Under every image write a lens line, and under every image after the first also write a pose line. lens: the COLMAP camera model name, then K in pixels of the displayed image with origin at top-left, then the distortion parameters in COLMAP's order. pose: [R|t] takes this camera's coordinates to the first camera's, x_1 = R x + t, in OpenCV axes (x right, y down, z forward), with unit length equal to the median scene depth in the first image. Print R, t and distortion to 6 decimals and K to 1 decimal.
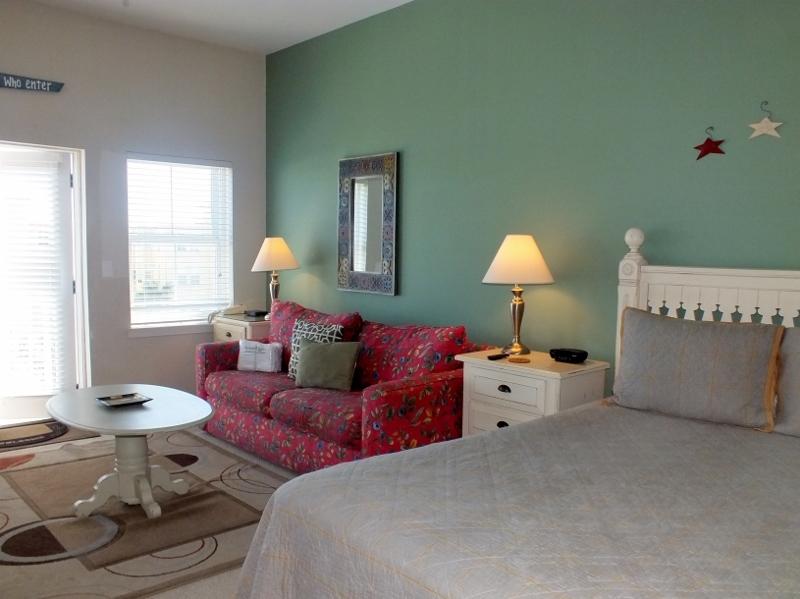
lens RADIAL K [[701.8, 0, 400.0], [0, 701.8, 299.5], [0, 0, 1]] dist [0.002034, 0.004773]
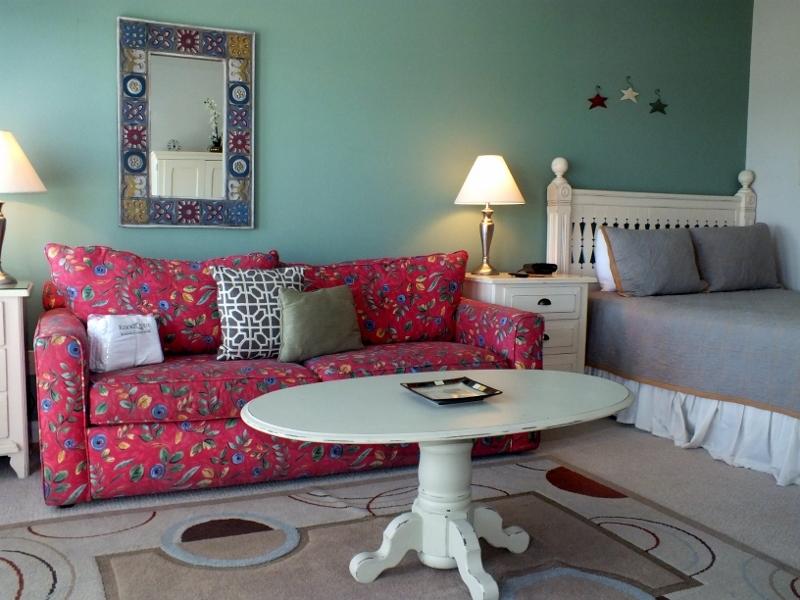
lens RADIAL K [[756.4, 0, 400.0], [0, 756.4, 300.0], [0, 0, 1]] dist [-0.061446, -0.001858]
pose [[0.312733, -0.104866, 0.944035, -0.802299], [0.059157, 0.994108, 0.090832, 0.006526], [-0.947997, 0.027440, 0.317094, 0.685826]]
